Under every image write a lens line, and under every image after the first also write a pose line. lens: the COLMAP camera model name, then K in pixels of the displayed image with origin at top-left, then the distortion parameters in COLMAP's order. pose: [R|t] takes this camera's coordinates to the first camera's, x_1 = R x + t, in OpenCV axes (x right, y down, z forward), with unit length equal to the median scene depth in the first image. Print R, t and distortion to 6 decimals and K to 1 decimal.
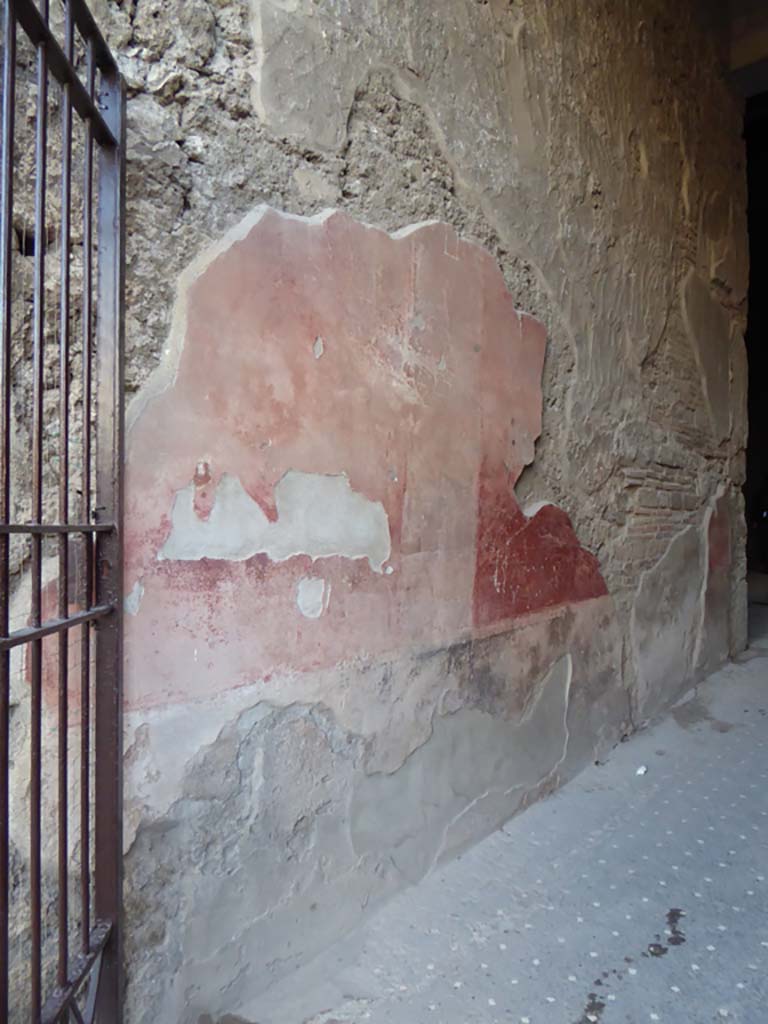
lens RADIAL K [[725.5, 0, 384.4], [0, 725.5, 542.6], [0, 0, 1]] dist [-0.035119, 0.015276]
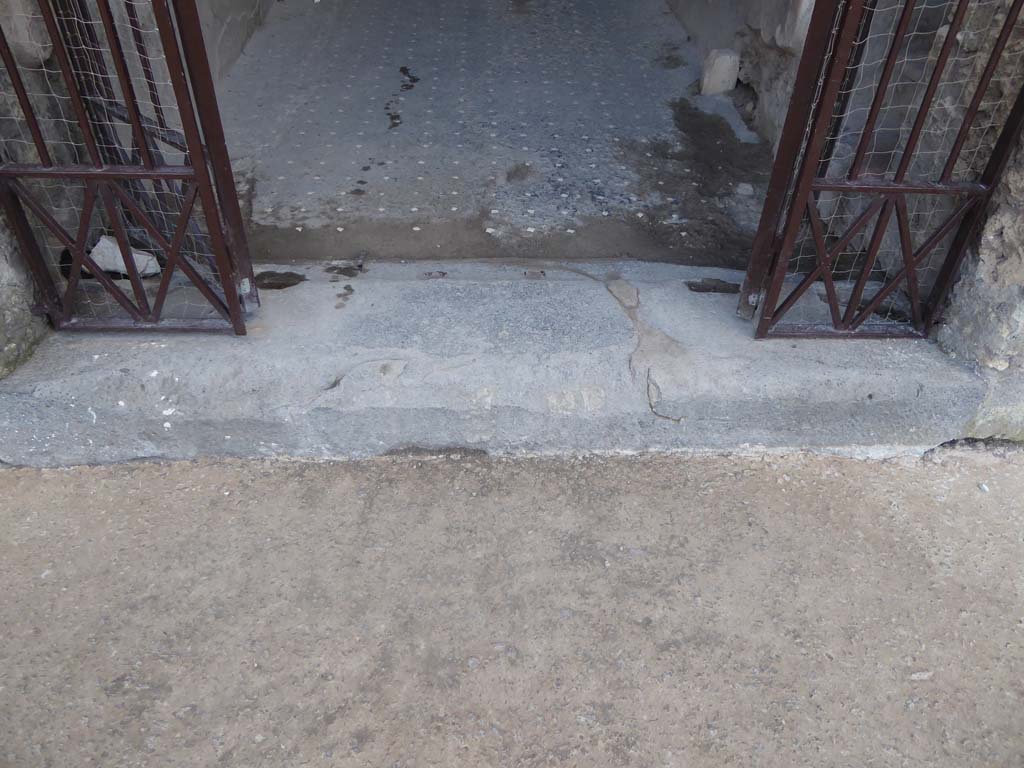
lens RADIAL K [[725.5, 0, 509.1], [0, 725.5, 355.7], [0, 0, 1]] dist [-0.035119, 0.015276]
pose [[0.700890, -0.410011, 0.583647, -0.413016], [-0.025390, 0.803410, 0.594884, 0.091953], [-0.712817, -0.431767, 0.552692, -0.150922]]
